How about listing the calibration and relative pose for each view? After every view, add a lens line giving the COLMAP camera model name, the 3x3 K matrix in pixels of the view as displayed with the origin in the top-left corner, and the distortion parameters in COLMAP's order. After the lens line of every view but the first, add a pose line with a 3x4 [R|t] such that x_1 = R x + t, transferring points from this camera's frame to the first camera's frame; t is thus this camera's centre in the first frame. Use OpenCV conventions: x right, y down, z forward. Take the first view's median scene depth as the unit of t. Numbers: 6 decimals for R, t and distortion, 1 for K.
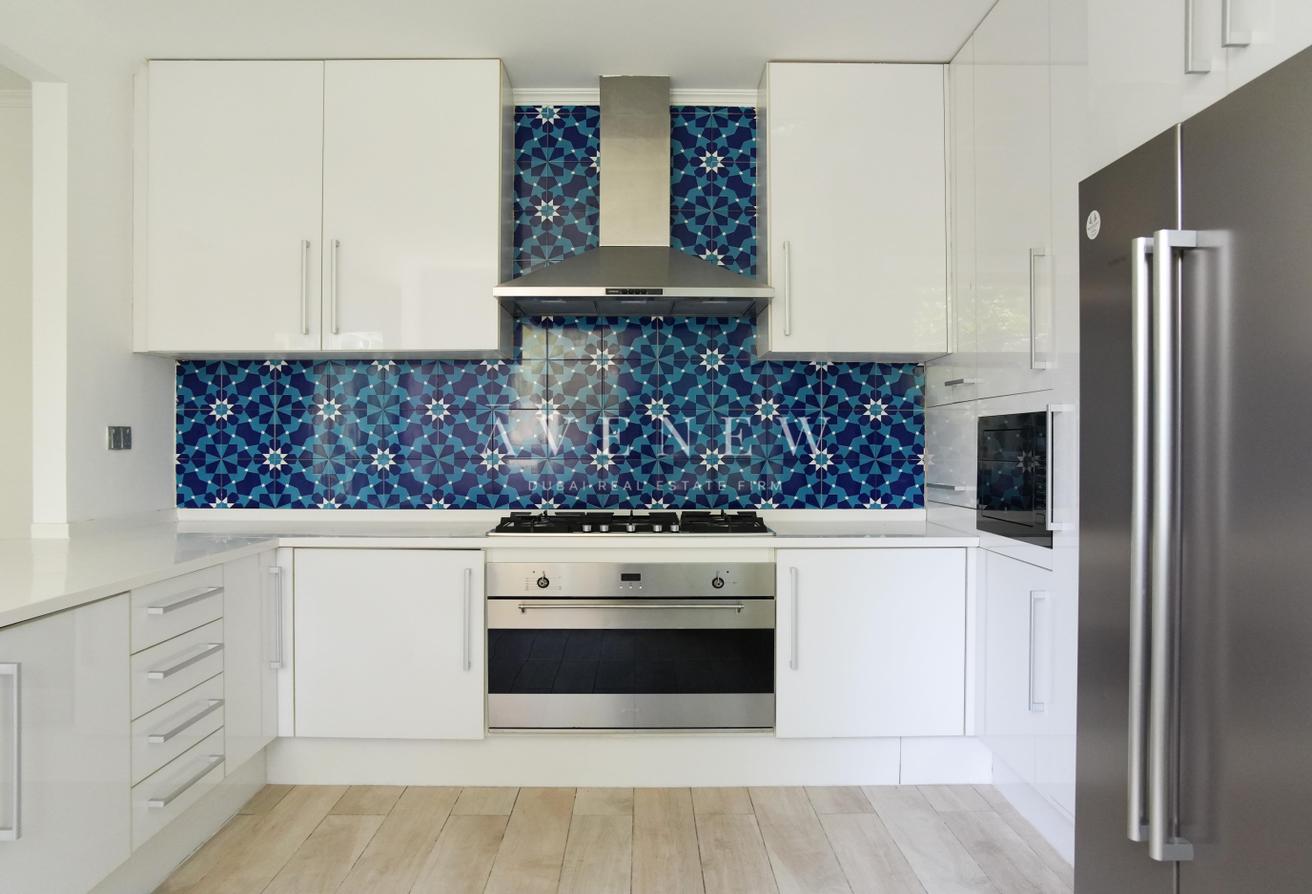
lens RADIAL K [[1000.5, 0, 661.9], [0, 1000.5, 434.2], [0, 0, 1]] dist [-0.096667, 0.090213]
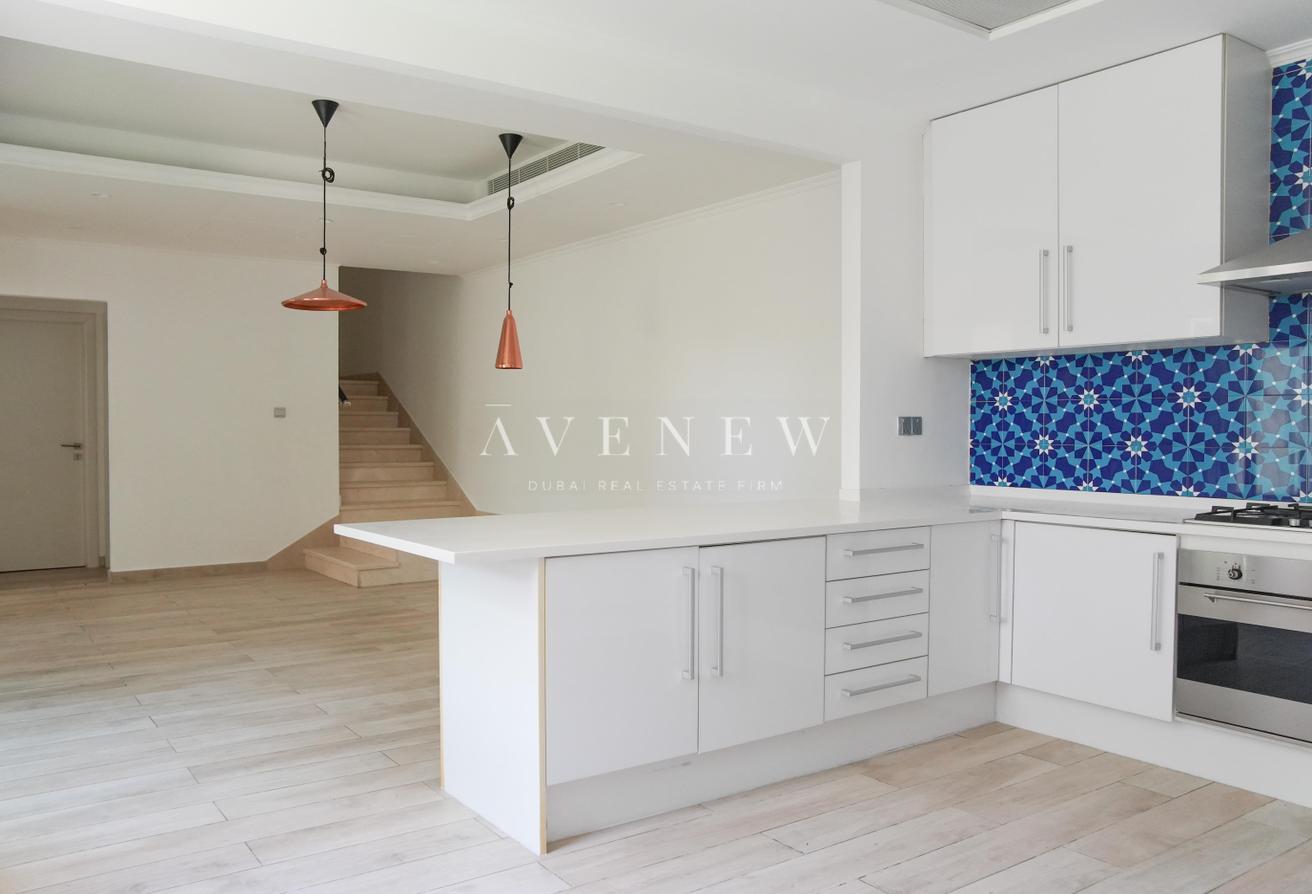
lens RADIAL K [[1000.5, 0, 668.2], [0, 1000.5, 444.4], [0, 0, 1]] dist [-0.096667, 0.090213]
pose [[0.576534, 0.014033, -0.816953, 0.329405], [0.004563, 0.999782, 0.020393, 0.000111], [0.817061, -0.015485, 0.576344, 0.002665]]
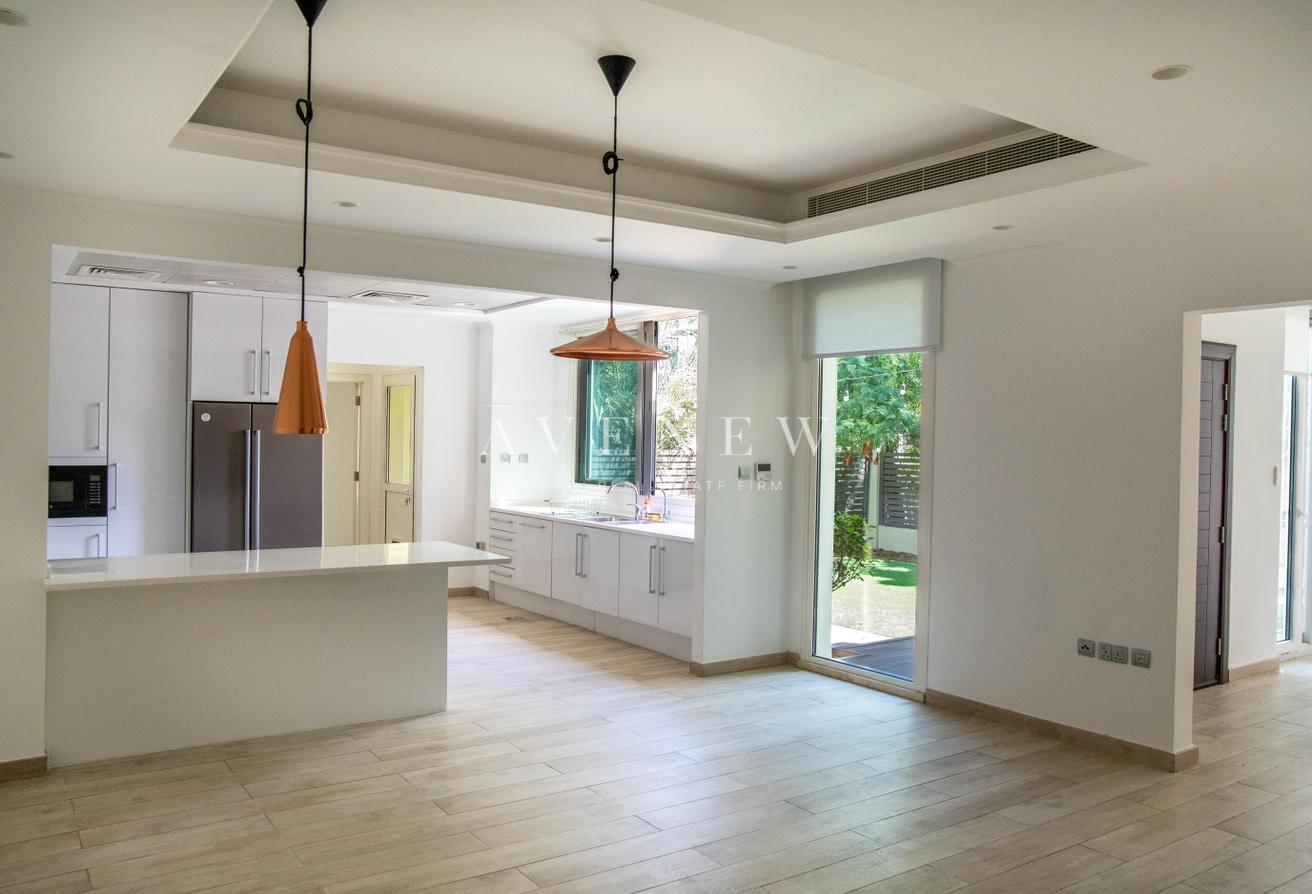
lens RADIAL K [[1000.5, 0, 653.9], [0, 1000.5, 443.9], [0, 0, 1]] dist [-0.096667, 0.090213]
pose [[-0.545307, -0.013804, 0.838123, -2.507994], [-0.019771, 0.999798, 0.003603, -0.107672], [-0.838004, -0.014605, -0.545469, 1.133158]]
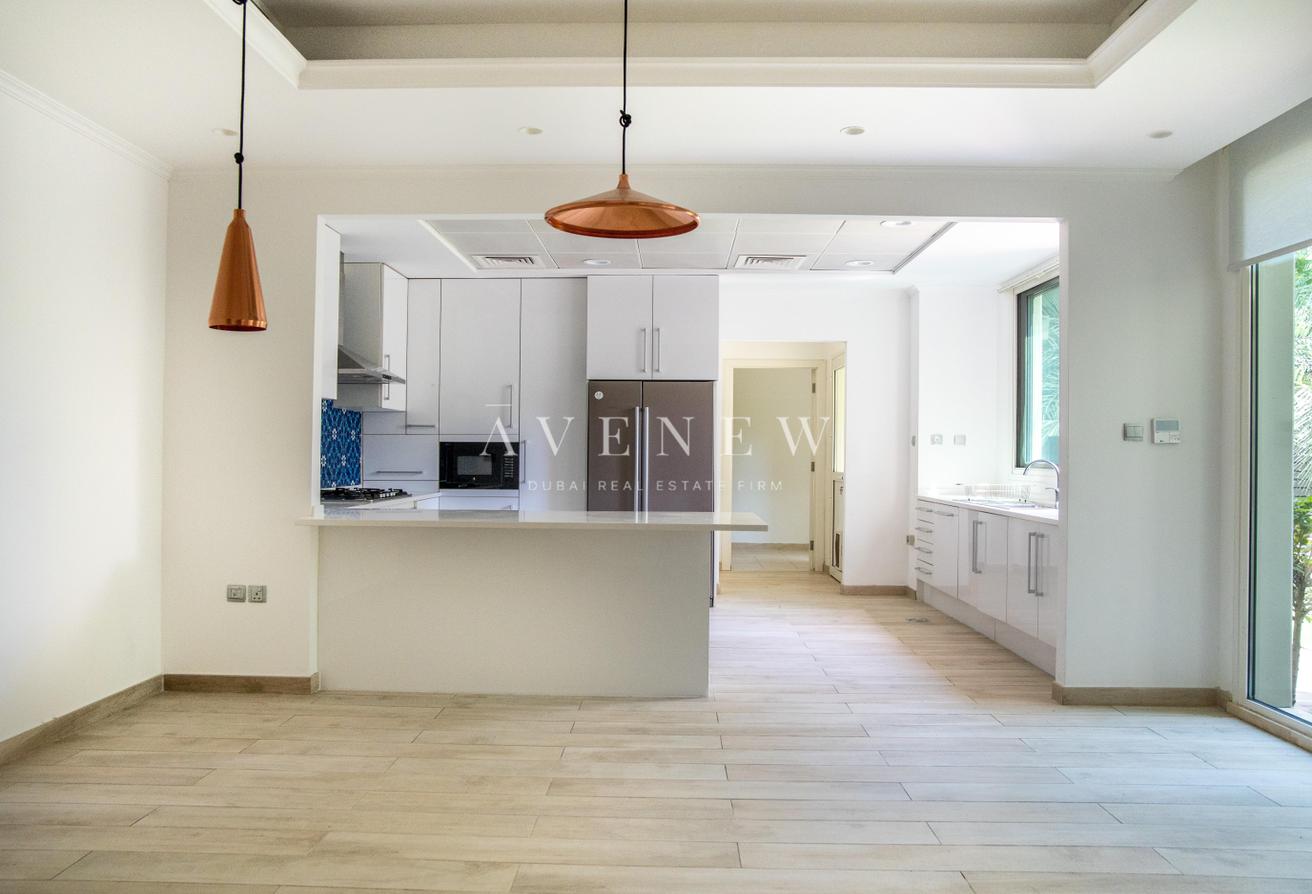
lens RADIAL K [[1000.5, 0, 652.5], [0, 1000.5, 437.9], [0, 0, 1]] dist [-0.096667, 0.090213]
pose [[0.053186, 0.016316, 0.998451, -2.392581], [-0.014601, 0.999772, -0.015560, 0.006708], [-0.998478, -0.013751, 0.053412, 0.441589]]
